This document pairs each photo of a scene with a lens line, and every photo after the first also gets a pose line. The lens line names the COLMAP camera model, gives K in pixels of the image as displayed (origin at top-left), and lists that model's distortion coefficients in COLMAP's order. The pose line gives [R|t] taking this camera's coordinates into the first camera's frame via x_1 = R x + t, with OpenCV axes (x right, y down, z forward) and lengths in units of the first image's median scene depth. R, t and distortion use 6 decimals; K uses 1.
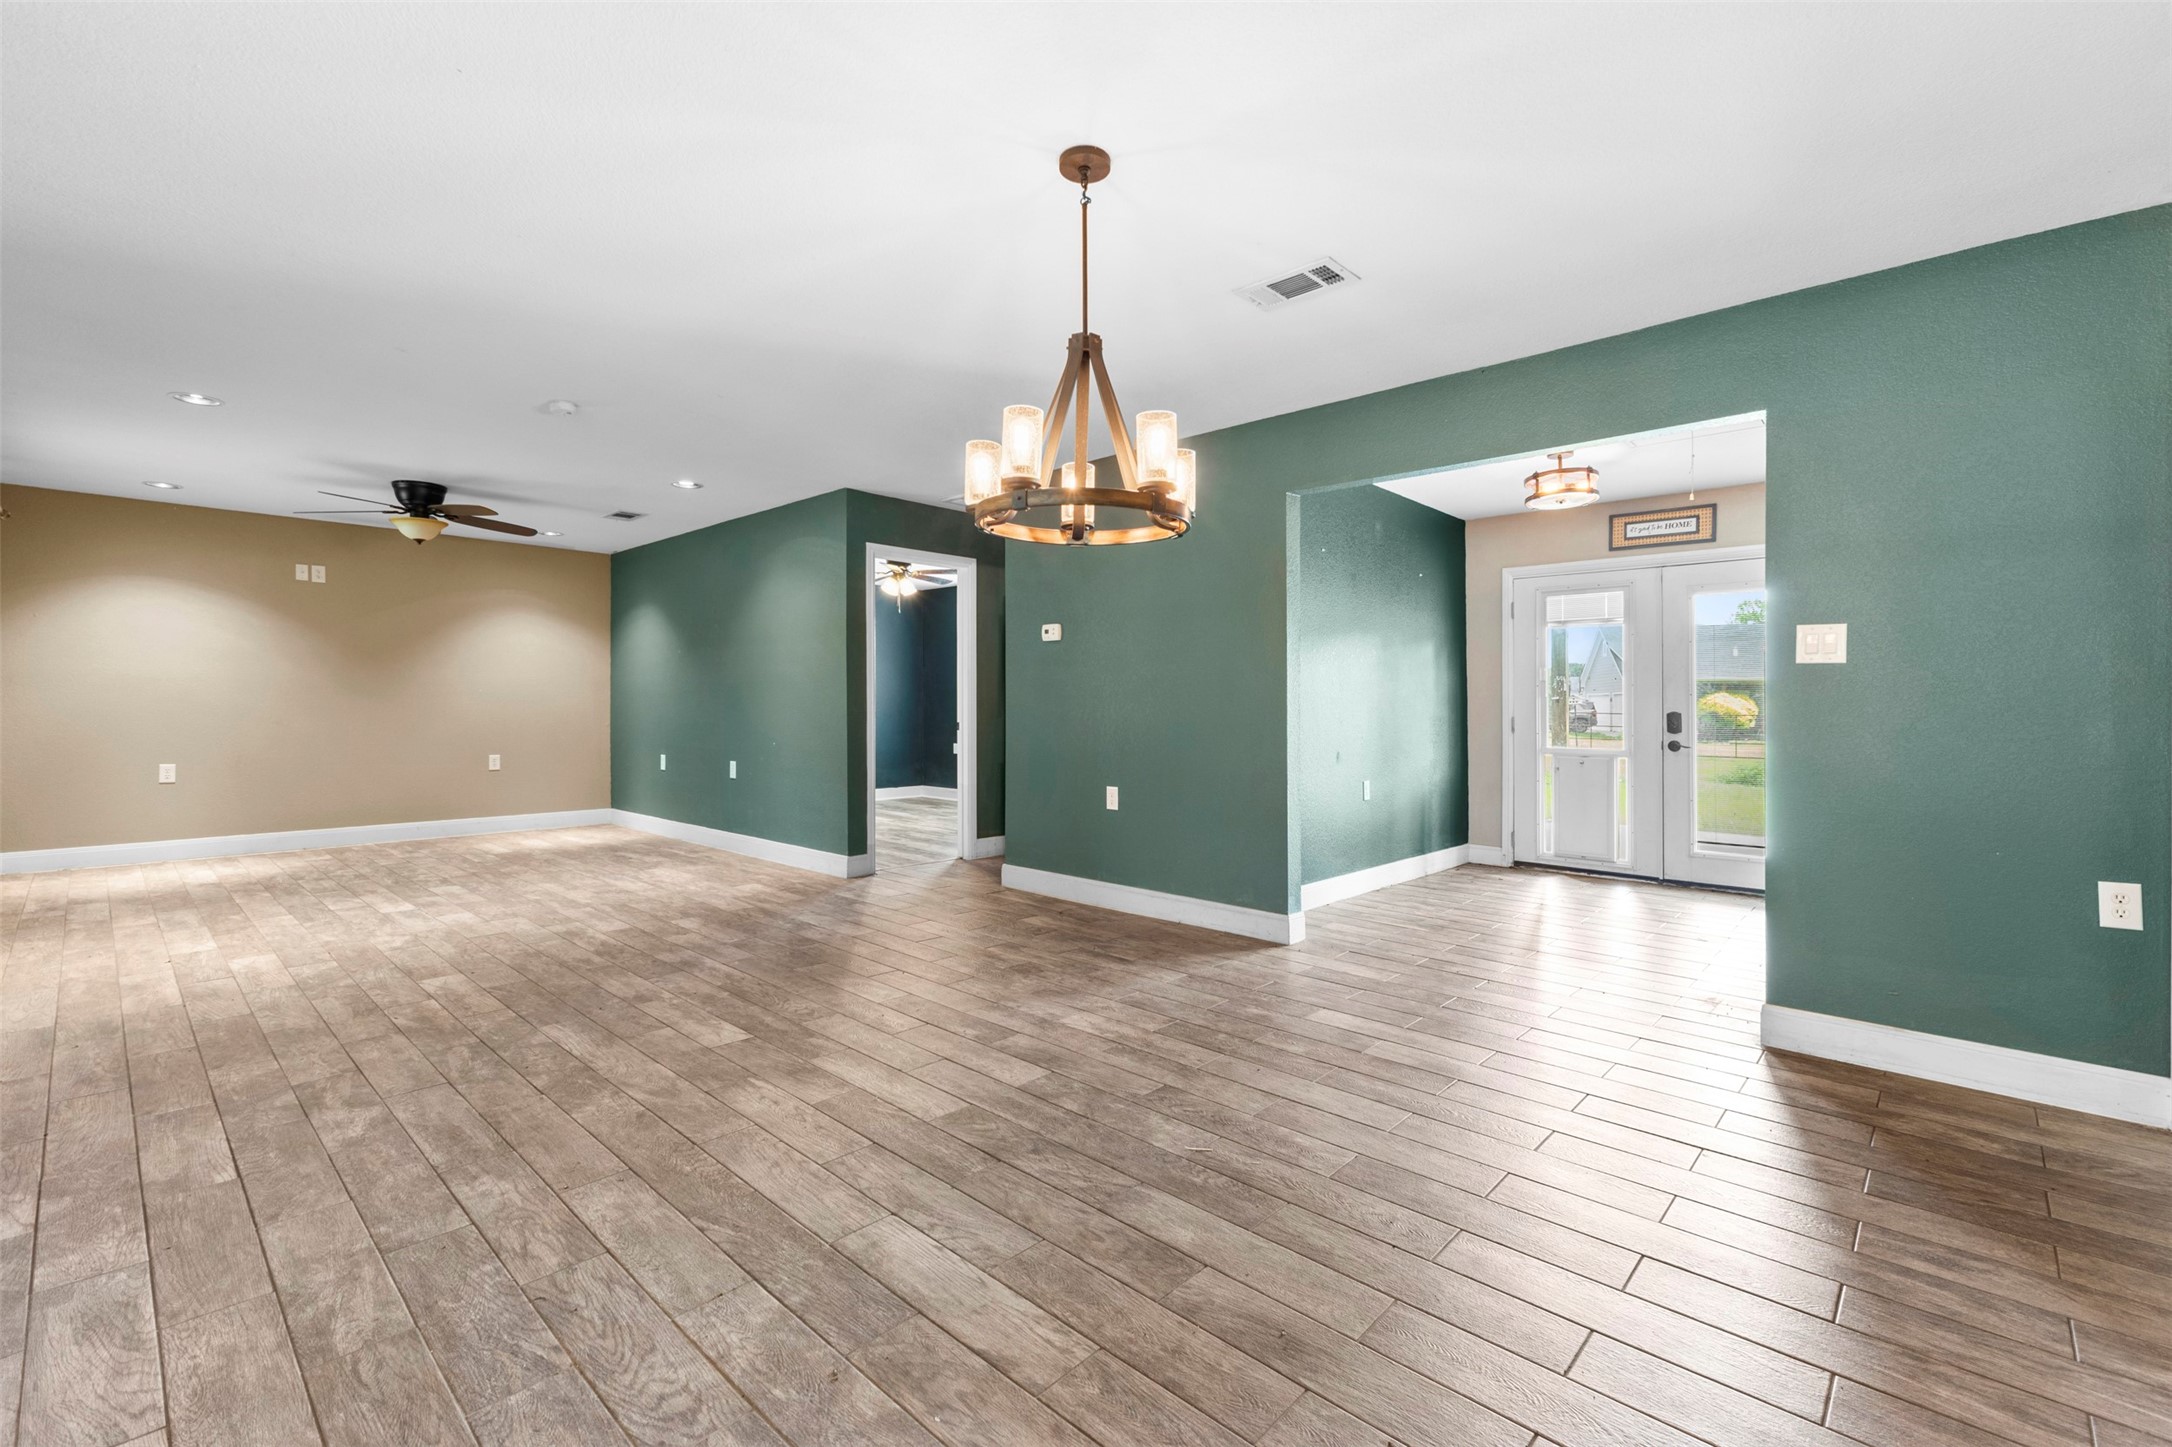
lens RADIAL K [[933.9, 0, 1093.1], [0, 933.9, 707.4], [0, 0, 1]] dist [0.004050, 0.000193]
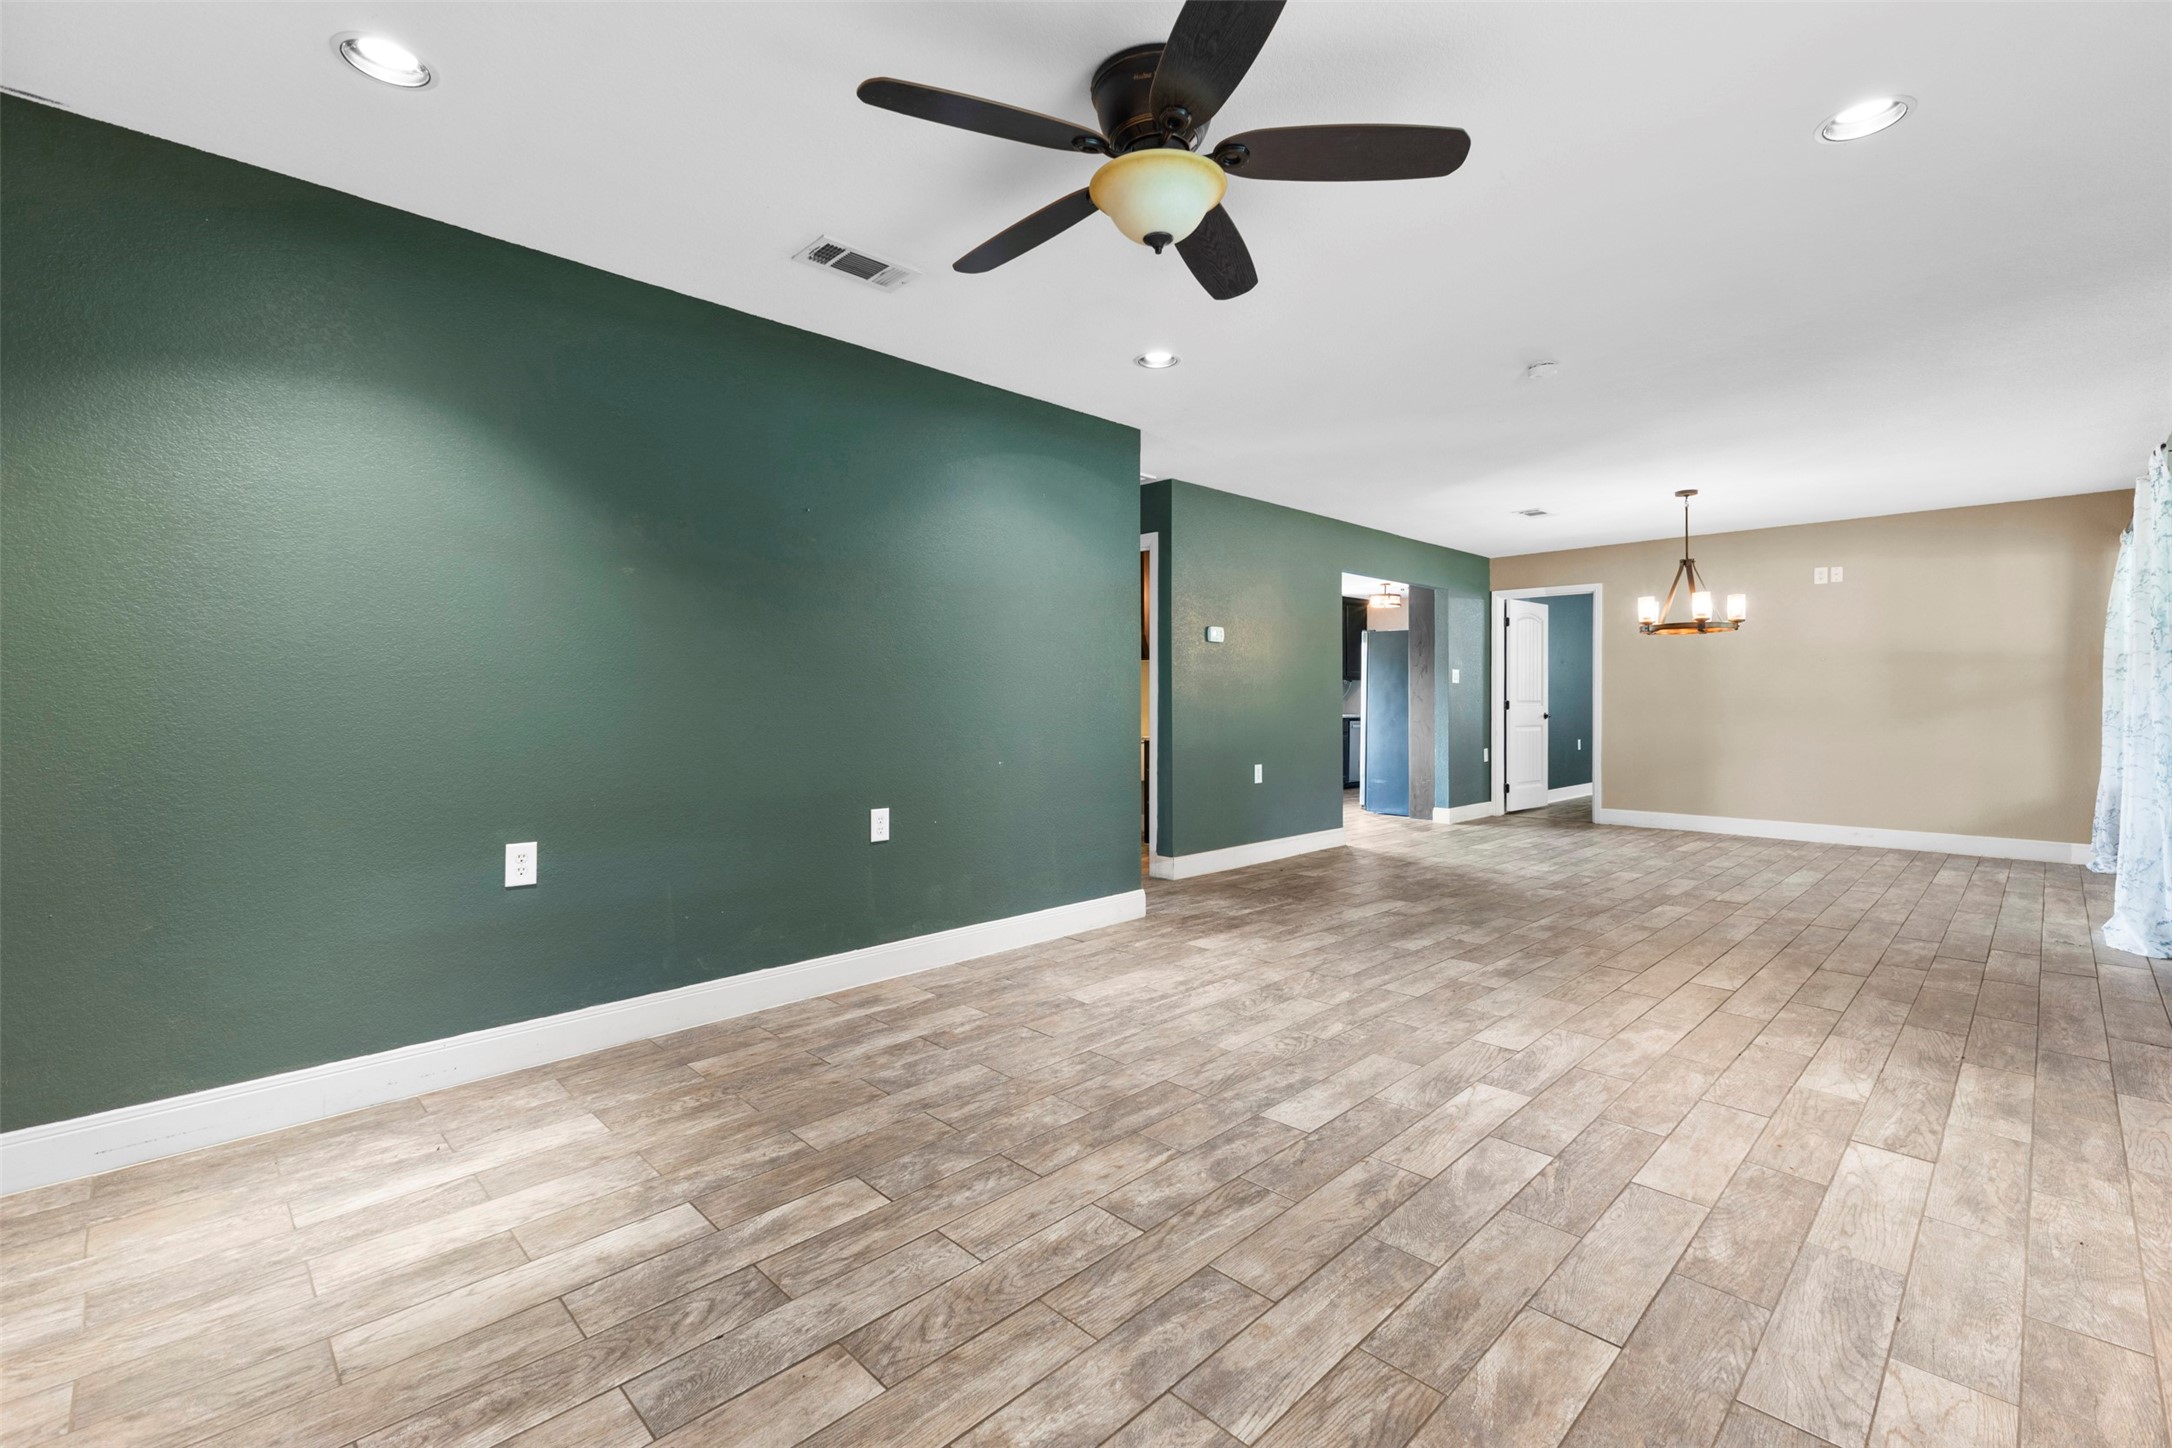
lens RADIAL K [[933.9, 0, 1093.1], [0, 933.9, 707.9], [0, 0, 1]] dist [0.004050, 0.000193]
pose [[0.049779, -0.013312, 0.998672, -2.362519], [0.002015, 0.999910, 0.013228, -0.014418], [-0.998758, 0.001354, 0.049802, 2.225541]]
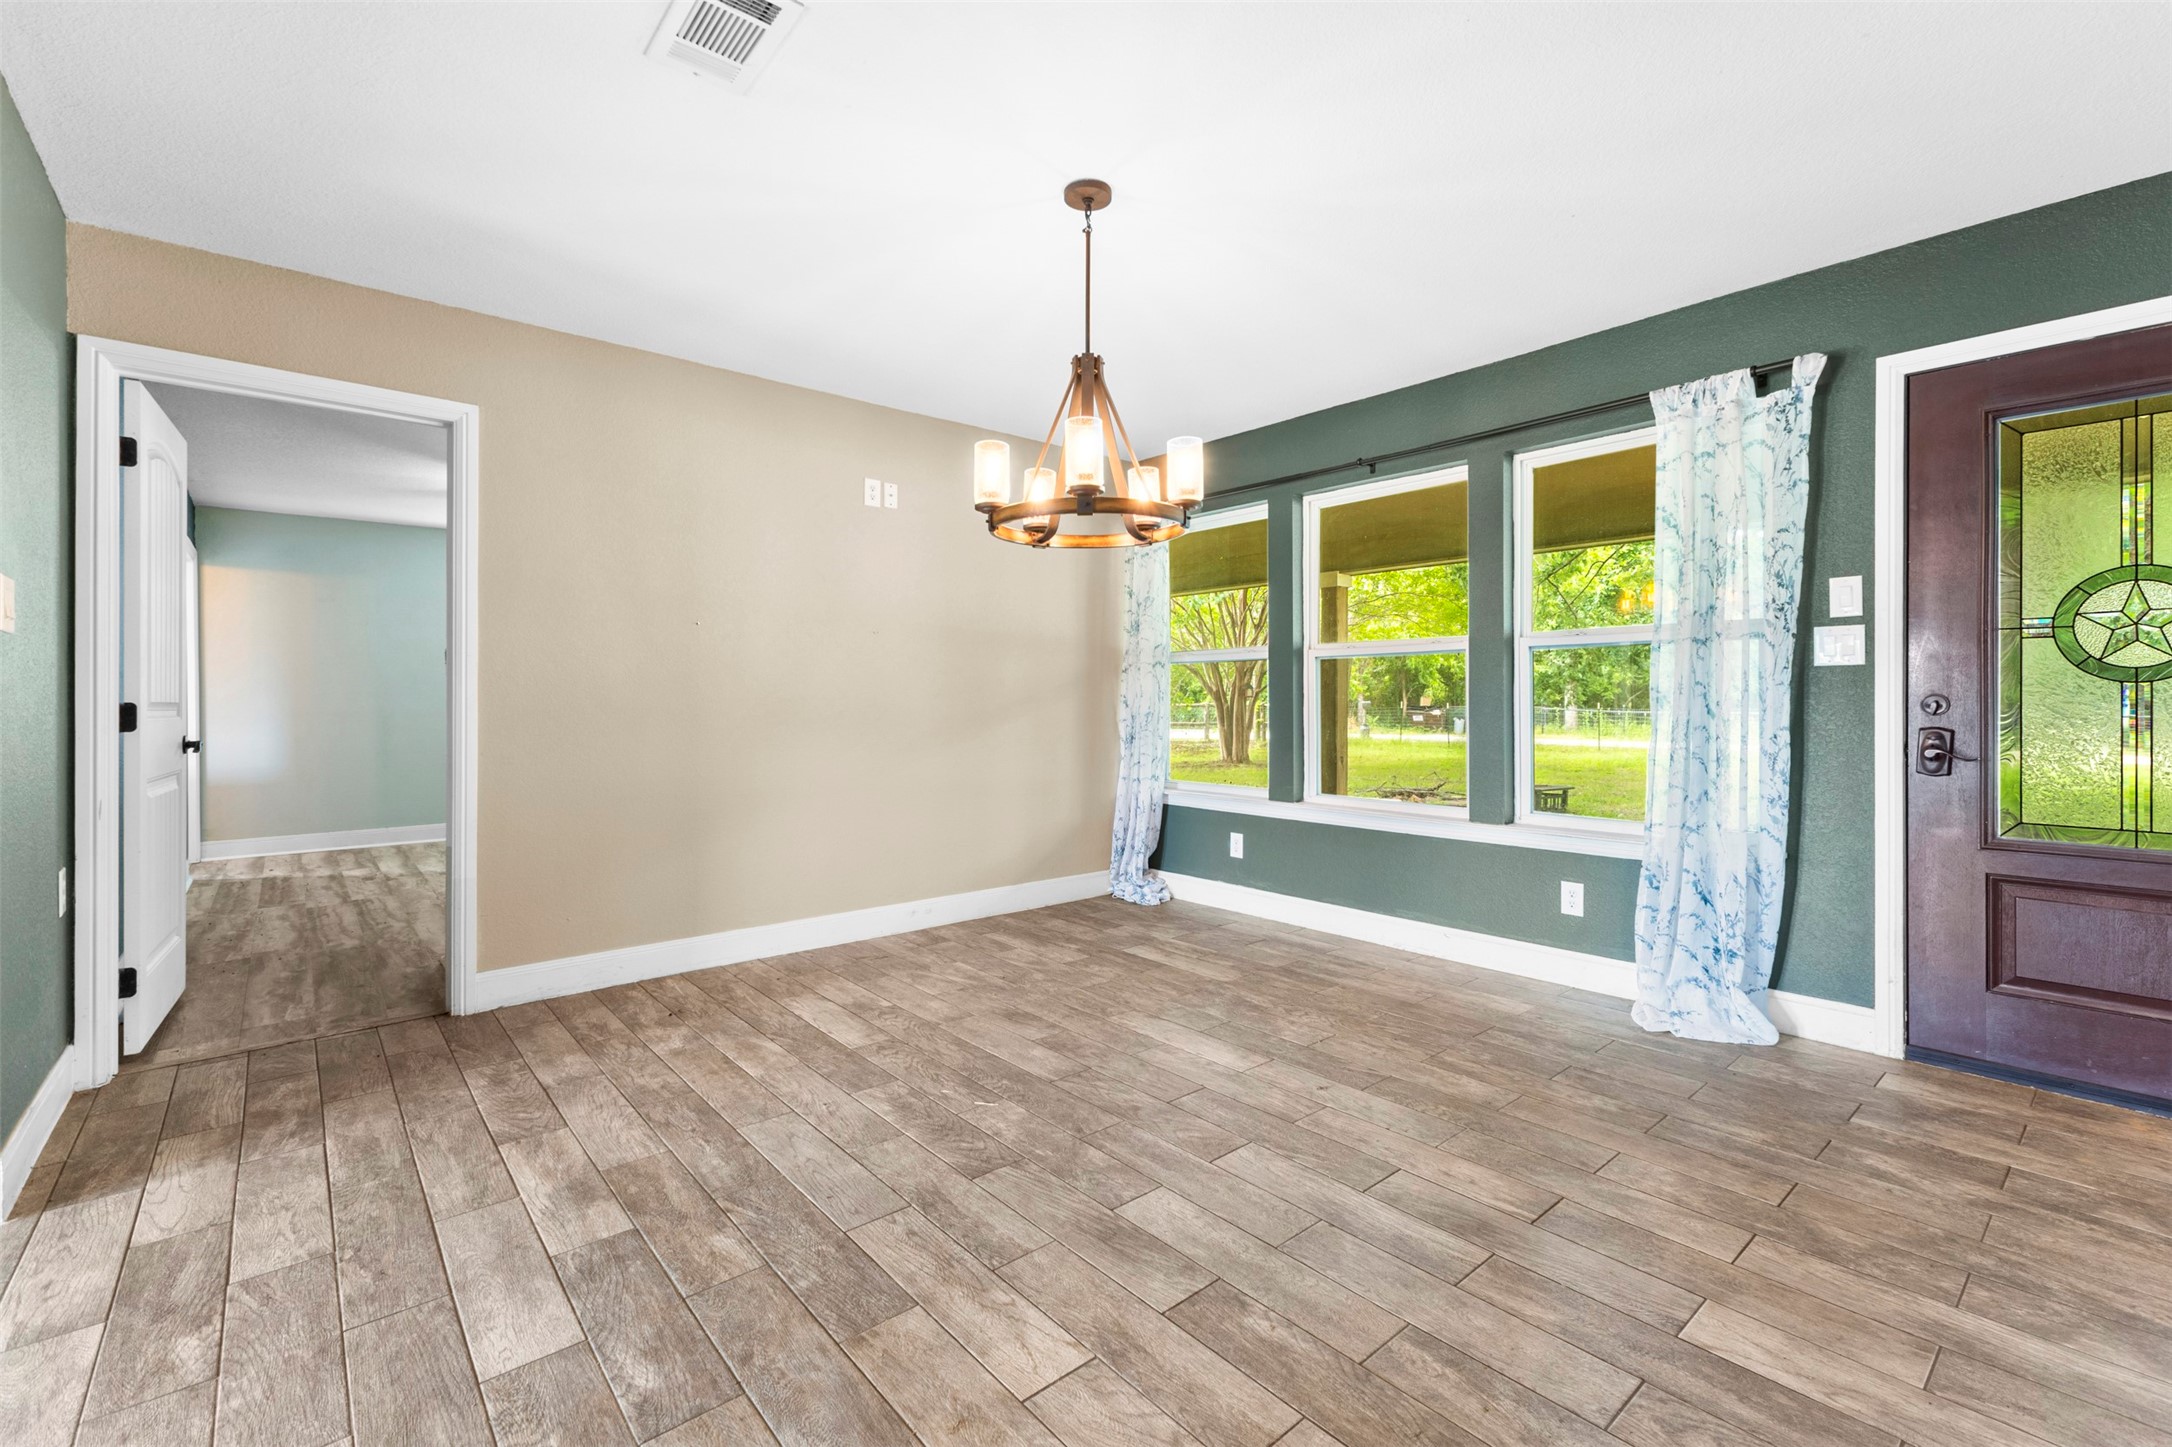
lens RADIAL K [[933.9, 0, 1093.1], [0, 933.9, 707.4], [0, 0, 1]] dist [0.004050, 0.000193]
pose [[-0.994127, -0.002904, 0.108184, -0.113543], [-0.001685, 0.999934, 0.011357, -0.002425], [-0.108209, 0.011108, -0.994066, 1.837715]]
